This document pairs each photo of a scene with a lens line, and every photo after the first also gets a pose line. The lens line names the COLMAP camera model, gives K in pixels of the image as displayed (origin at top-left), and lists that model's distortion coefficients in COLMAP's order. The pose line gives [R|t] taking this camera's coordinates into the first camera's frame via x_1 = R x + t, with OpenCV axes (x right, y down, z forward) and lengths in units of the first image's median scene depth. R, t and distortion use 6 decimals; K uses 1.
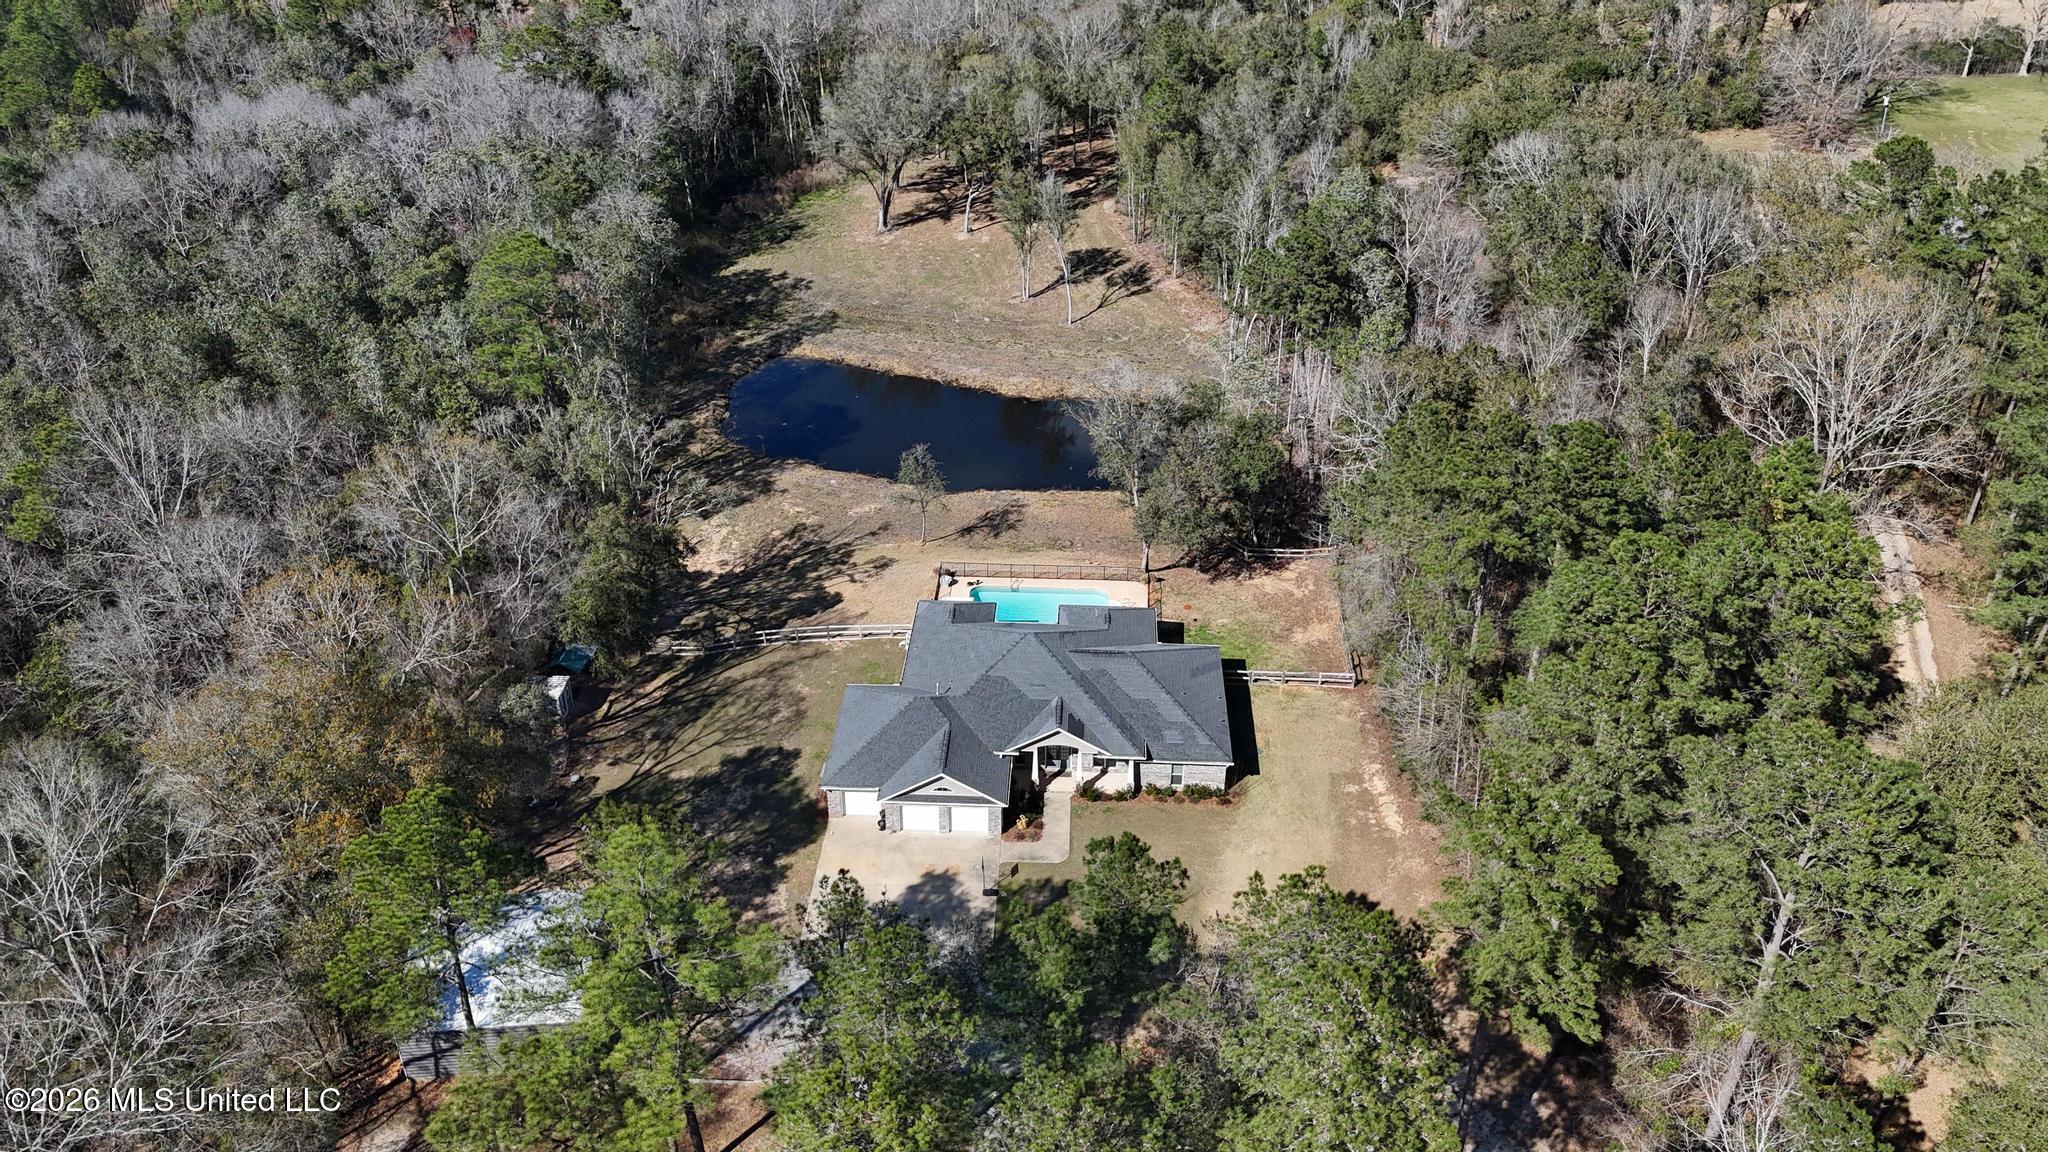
lens RADIAL K [[1495.2, 0, 1024.0], [0, 1495.2, 576.0], [0, 0, 1]] dist [0.006723, -0.002082]
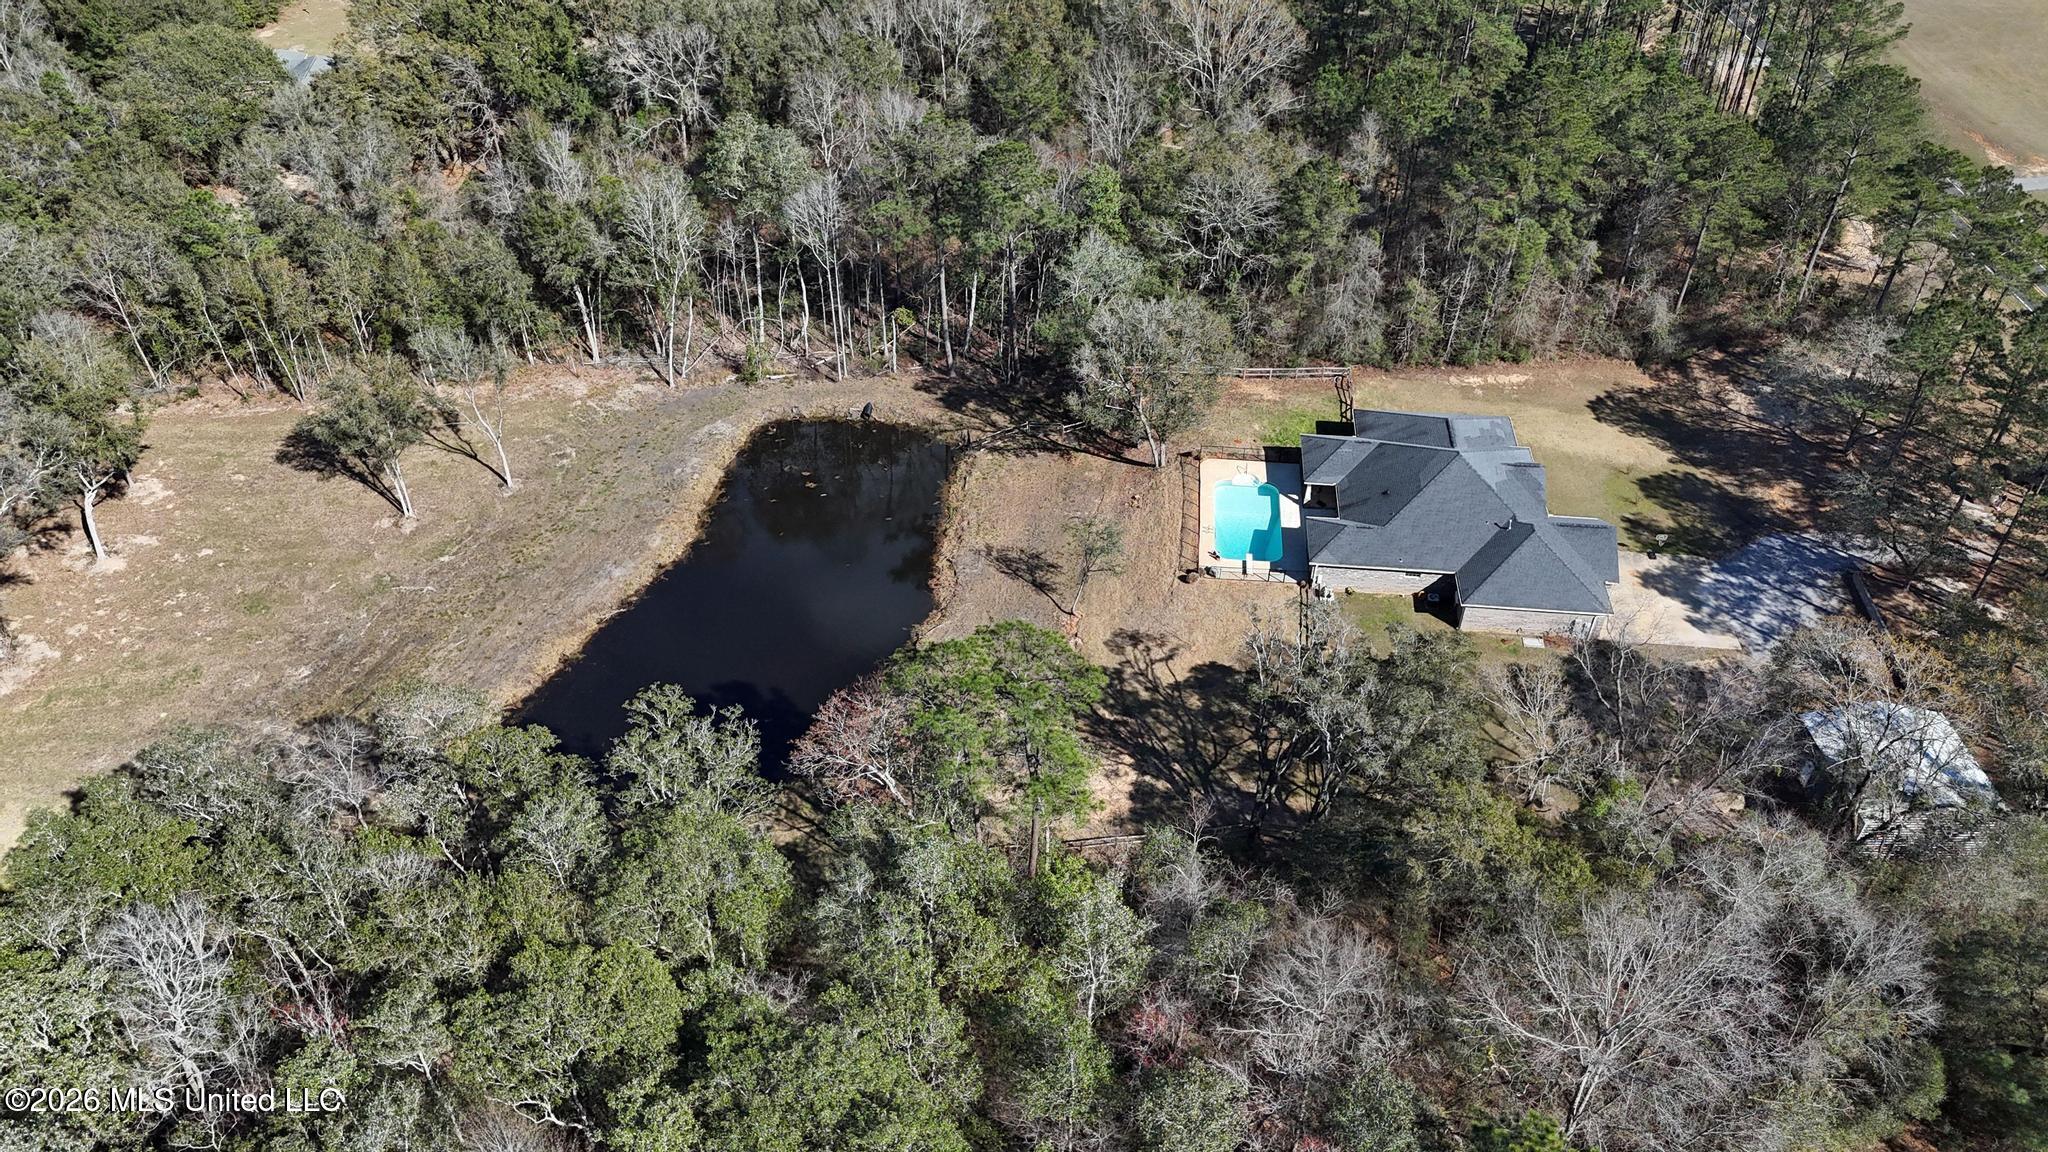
lens RADIAL K [[1471.1, 0, 1016.5], [0, 1471.1, 582.6], [0, 0, 1]] dist [0.005919, -0.000907]
pose [[0.046014, -0.637767, 0.768853, -0.565720], [0.514897, 0.674690, 0.528843, -0.399963], [-0.856016, 0.371546, 0.359430, 0.526440]]
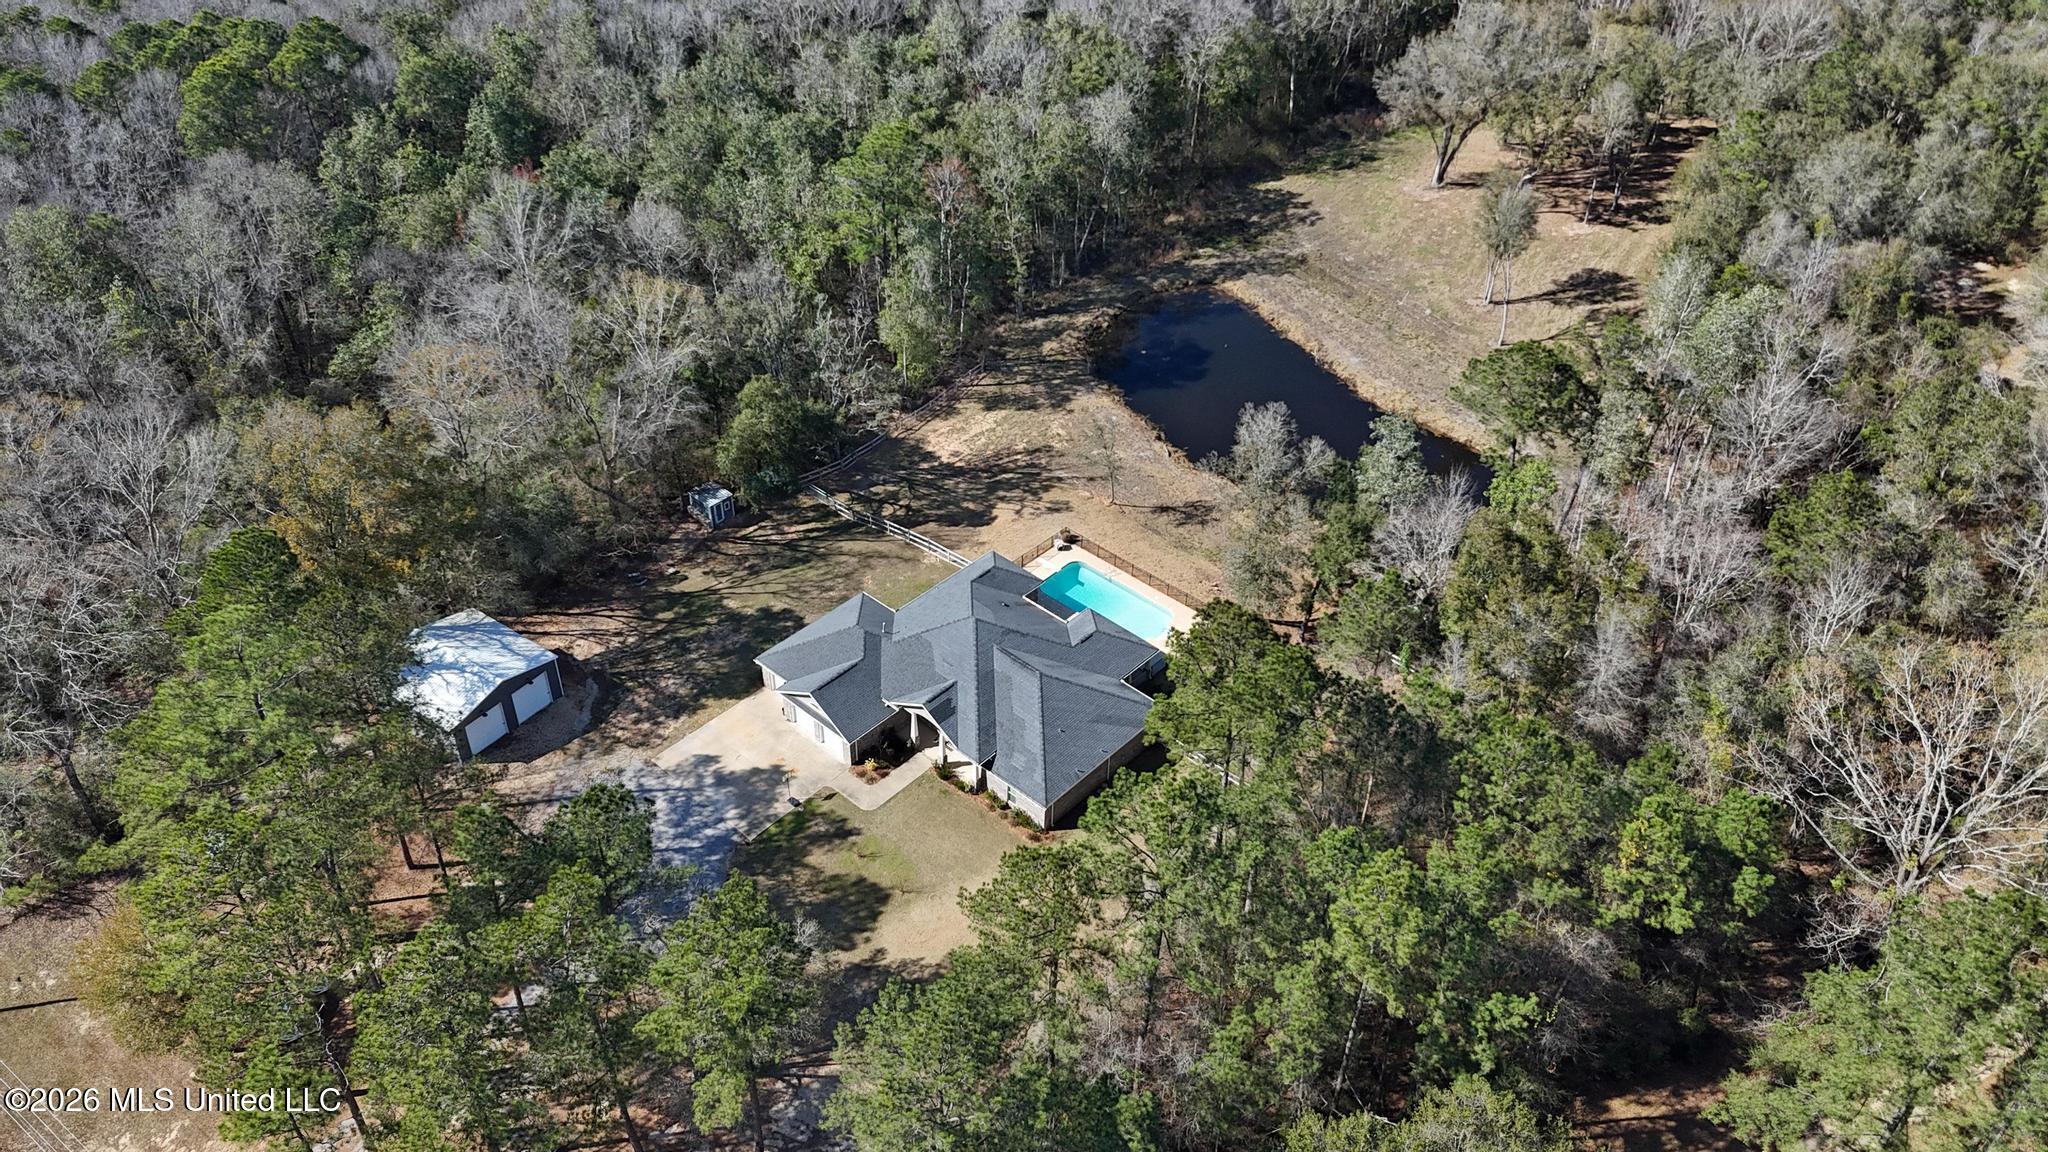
lens RADIAL K [[1486.2, 0, 979.0], [0, 1486.2, 575.5], [0, 0, 1]] dist [0.025236, -0.001110]
pose [[0.760980, 0.405780, -0.506214, 0.309609], [-0.342237, 0.913942, 0.218137, -0.129936], [0.551166, 0.007248, 0.834364, 0.054175]]
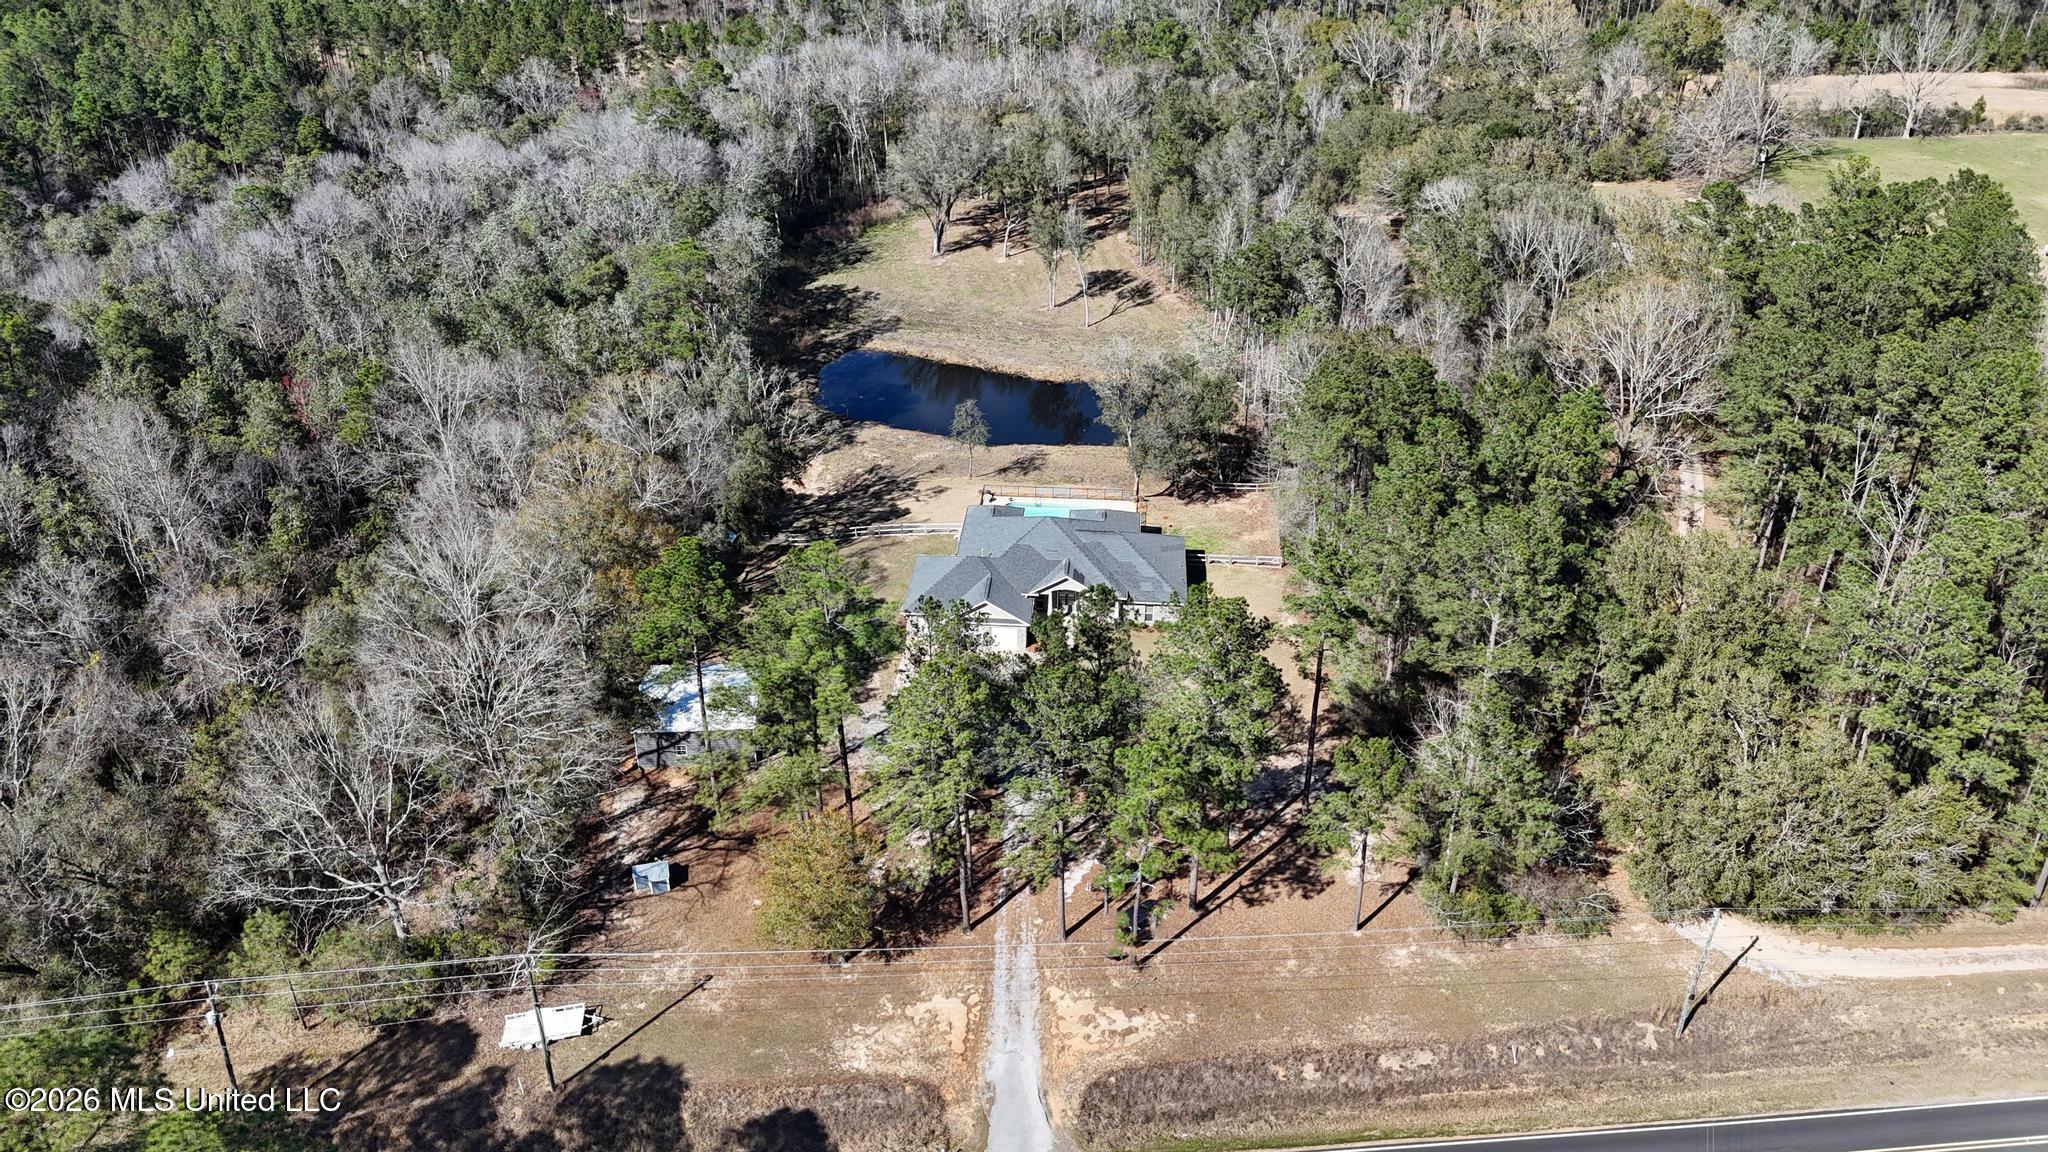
lens RADIAL K [[1471.1, 0, 1016.5], [0, 1471.1, 582.6], [0, 0, 1]] dist [0.005919, -0.000907]
pose [[0.999590, 0.015896, -0.023805, 0.004659], [-0.016538, 0.999497, -0.027045, 0.079560], [0.023364, 0.027428, 0.999351, -0.226431]]
